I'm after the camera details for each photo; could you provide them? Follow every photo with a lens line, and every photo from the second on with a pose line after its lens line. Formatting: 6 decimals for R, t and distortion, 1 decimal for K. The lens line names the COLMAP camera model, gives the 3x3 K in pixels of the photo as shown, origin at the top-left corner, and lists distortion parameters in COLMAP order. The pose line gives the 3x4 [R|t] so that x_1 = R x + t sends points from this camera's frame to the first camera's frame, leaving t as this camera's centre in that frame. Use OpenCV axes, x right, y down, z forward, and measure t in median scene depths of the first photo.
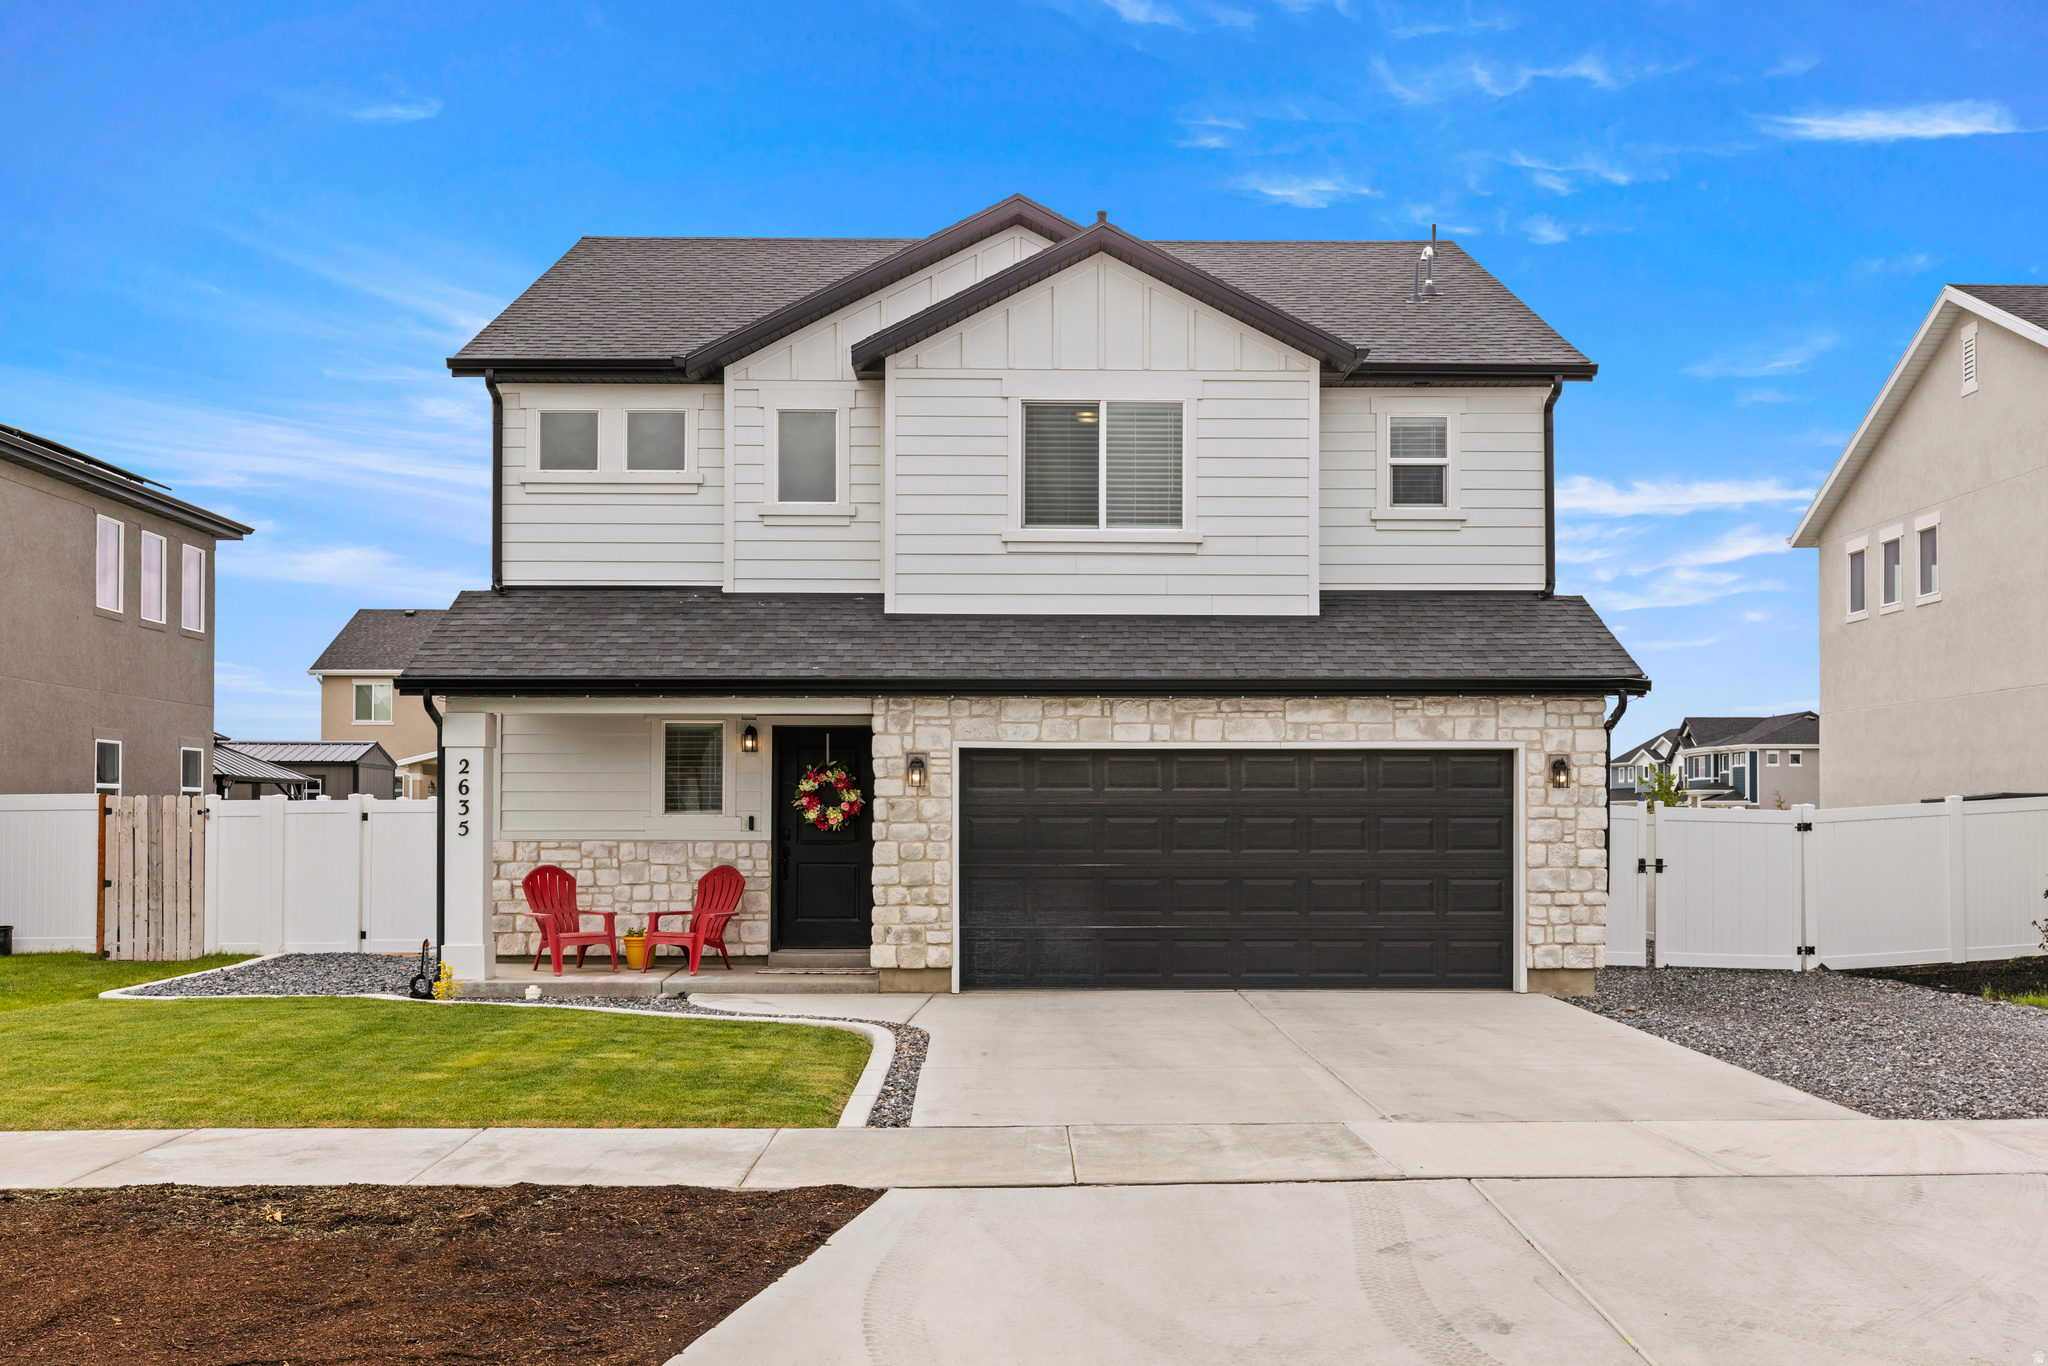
lens RADIAL K [[1957.5, 0, 1044.3], [0, 1957.5, 786.3], [0, 0, 1]] dist [0.007219, -0.000057]
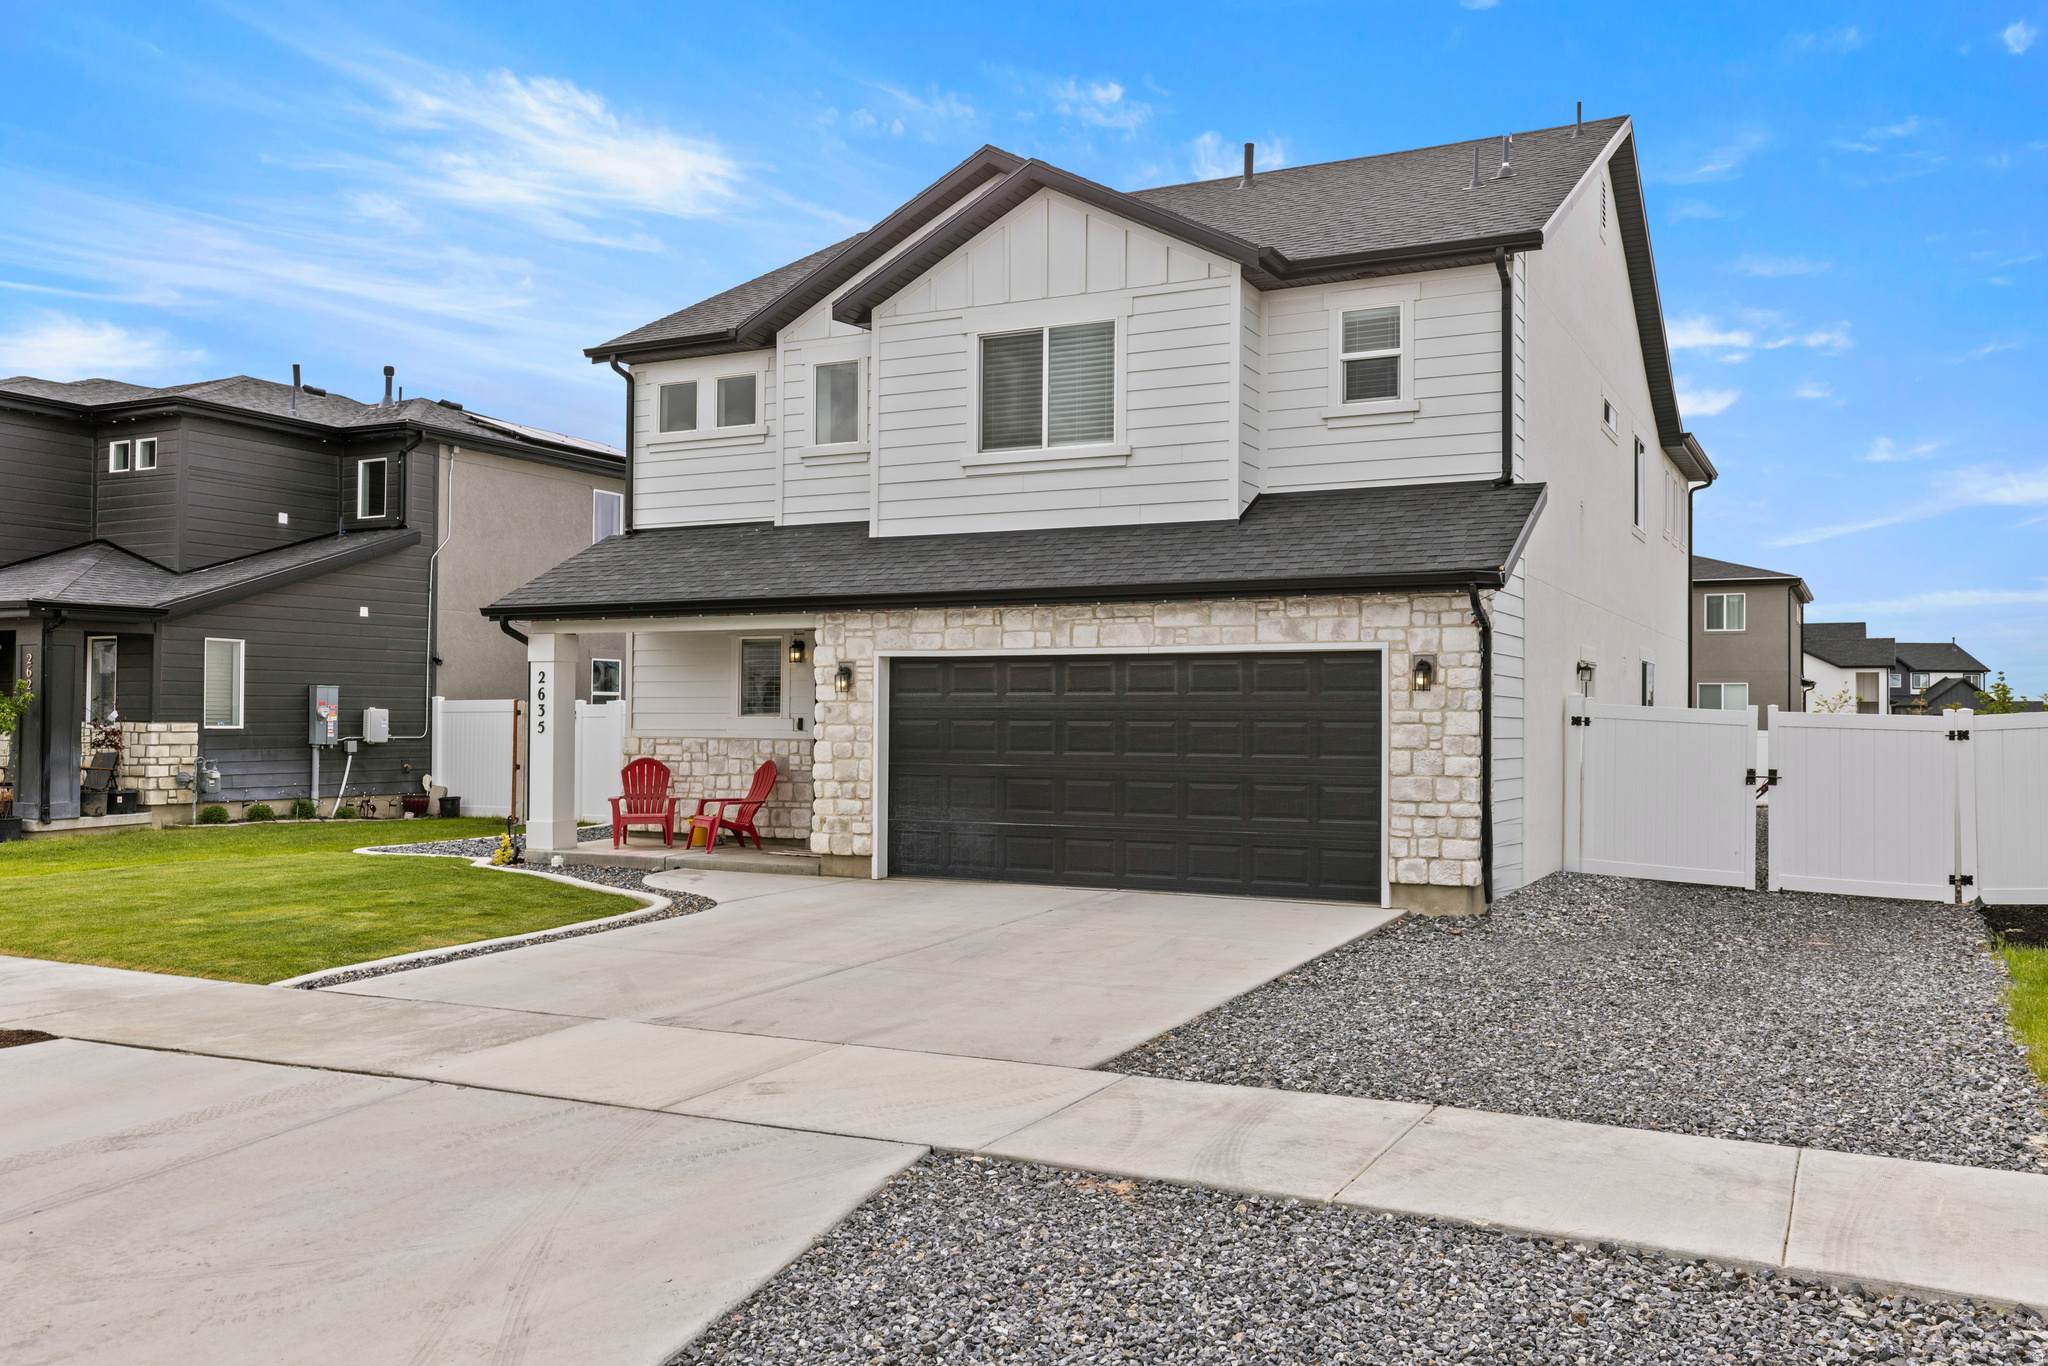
lens RADIAL K [[1686.2, 0, 1024.0], [0, 1686.2, 683.0], [0, 0, 1]] dist [0.002022, -0.000782]
pose [[0.880390, -0.006424, -0.474207, 0.456579], [0.003899, 0.999973, -0.006308, 0.001362], [0.474234, 0.003704, 0.880391, 0.193146]]
